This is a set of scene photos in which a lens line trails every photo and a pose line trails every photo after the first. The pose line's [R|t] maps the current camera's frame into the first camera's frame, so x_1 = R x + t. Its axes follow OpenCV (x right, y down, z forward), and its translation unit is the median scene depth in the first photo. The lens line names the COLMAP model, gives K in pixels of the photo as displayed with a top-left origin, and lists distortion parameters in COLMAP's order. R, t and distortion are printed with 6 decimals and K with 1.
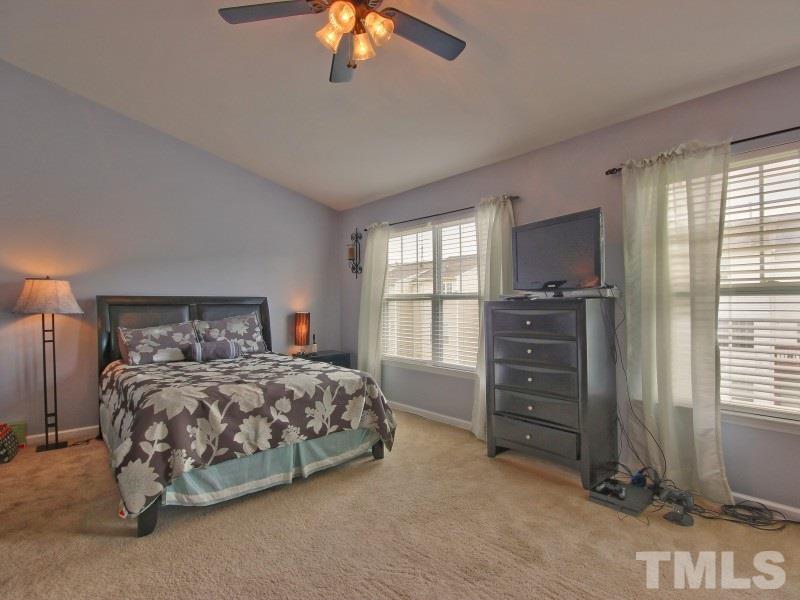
lens RADIAL K [[421.2, 0, 398.9], [0, 421.2, 304.5], [0, 0, 1]] dist [0.001192, -0.000133]
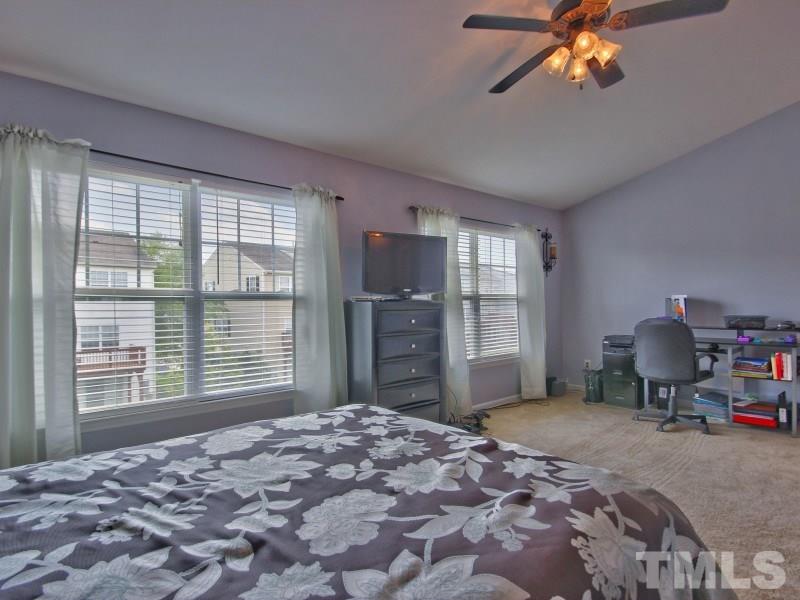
lens RADIAL K [[421.2, 0, 398.9], [0, 421.2, 304.5], [0, 0, 1]] dist [0.001192, -0.000133]
pose [[-0.019808, 0.010618, 0.999747, -0.552510], [0.012221, 0.999871, -0.010377, 0.005392], [-0.999729, 0.012013, -0.019935, 0.688217]]
